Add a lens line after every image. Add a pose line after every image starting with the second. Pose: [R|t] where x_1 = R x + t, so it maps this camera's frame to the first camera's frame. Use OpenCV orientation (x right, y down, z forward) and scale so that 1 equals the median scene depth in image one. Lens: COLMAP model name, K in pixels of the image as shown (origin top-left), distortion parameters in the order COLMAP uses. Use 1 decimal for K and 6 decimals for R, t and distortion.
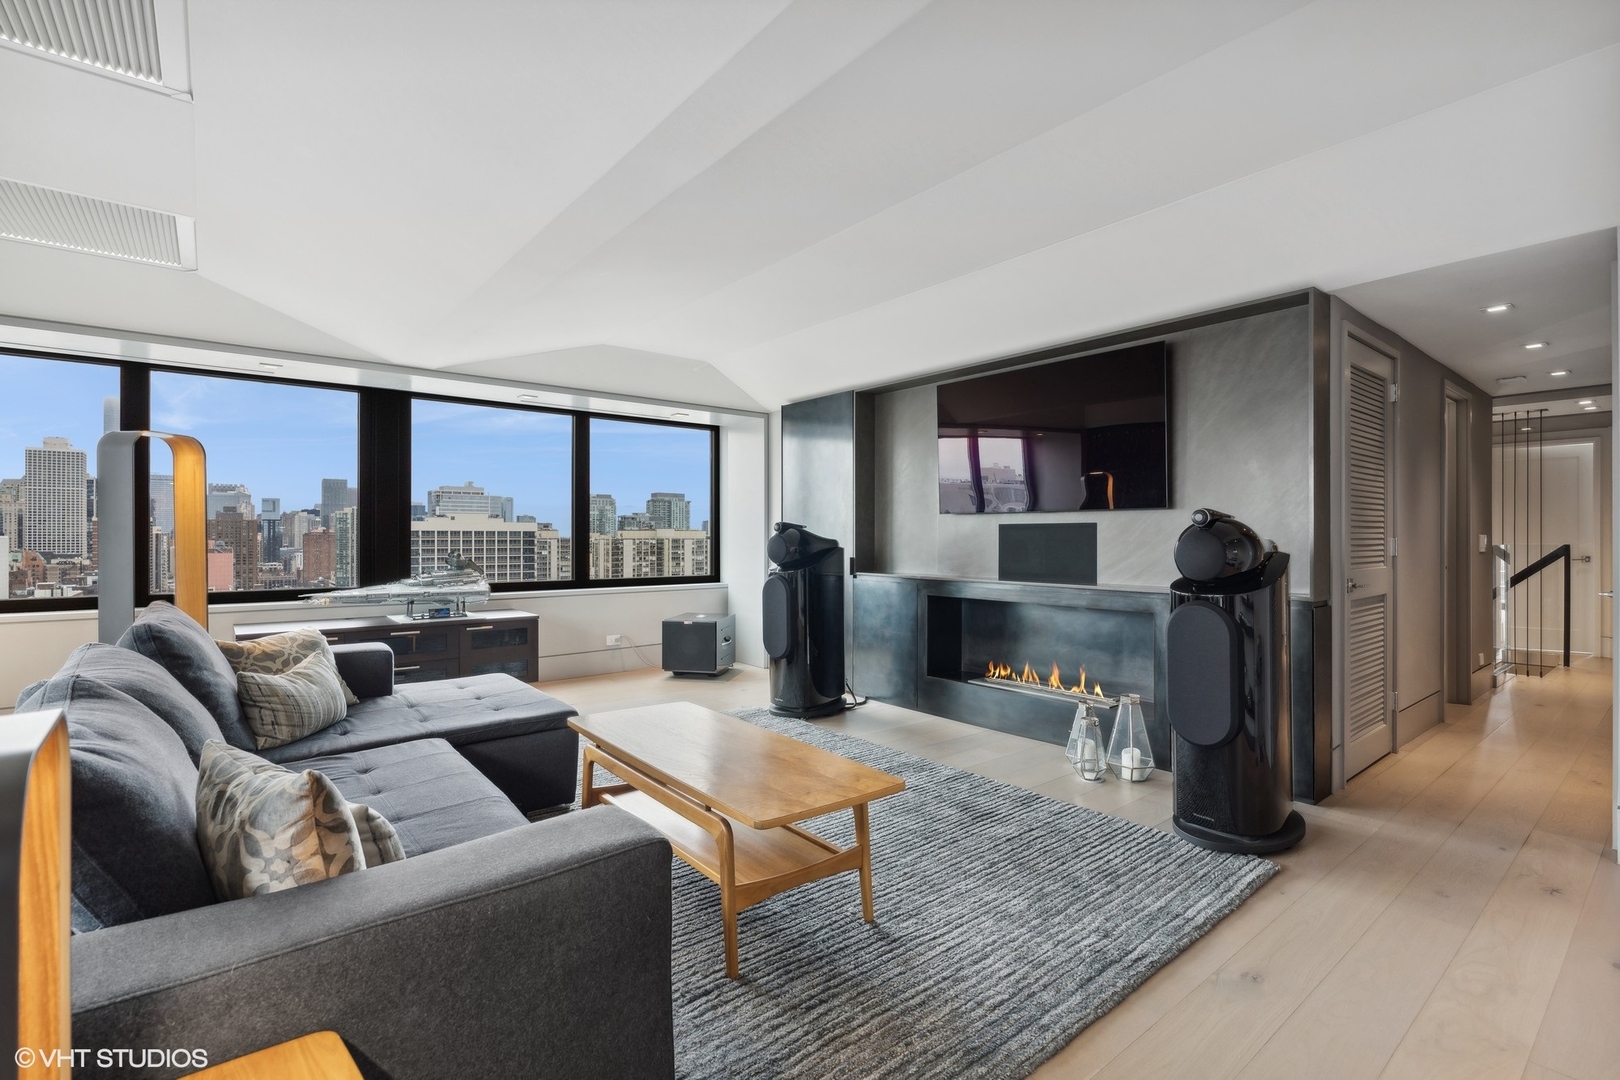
lens RADIAL K [[733.8, 0, 810.0], [0, 733.8, 540.0], [0, 0, 1]] dist [-0.004616, -0.000356]
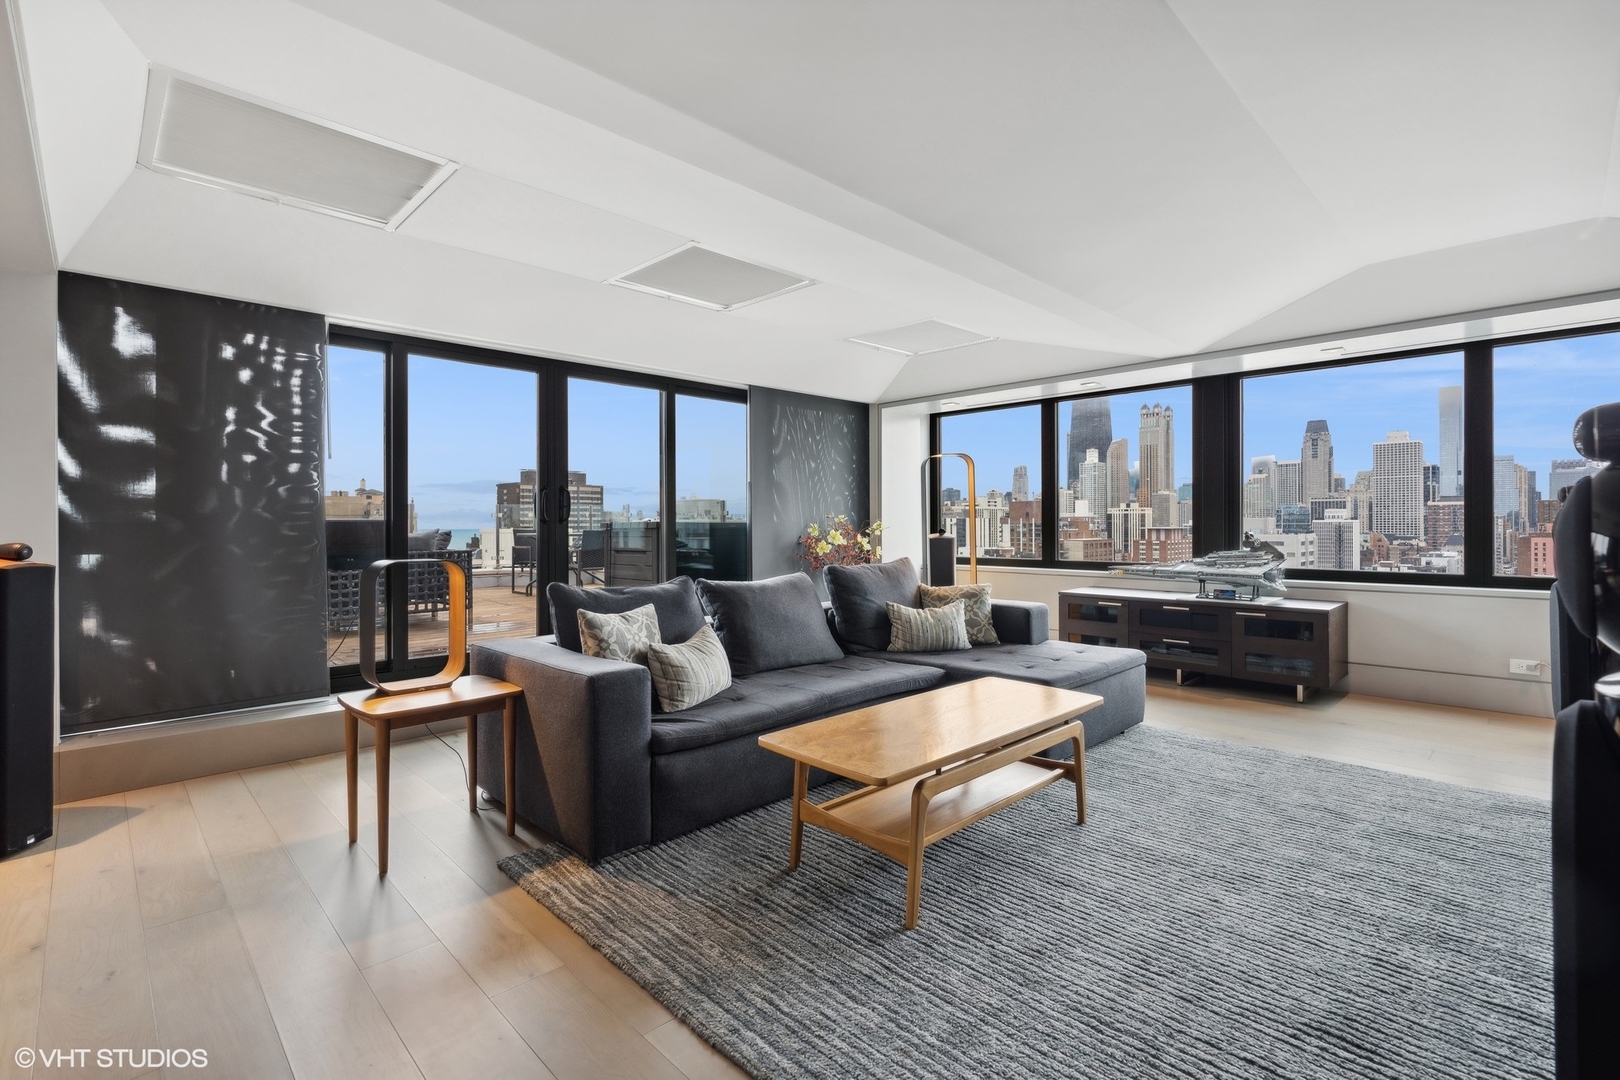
lens RADIAL K [[741.0, 0, 806.2], [0, 741.0, 523.5], [0, 0, 1]] dist [-0.001444, 0.000070]
pose [[0.091235, -0.001928, -0.995827, 0.401842], [0.002234, 0.999996, -0.001732, 0.004098], [0.995827, -0.002067, 0.091239, 0.315230]]
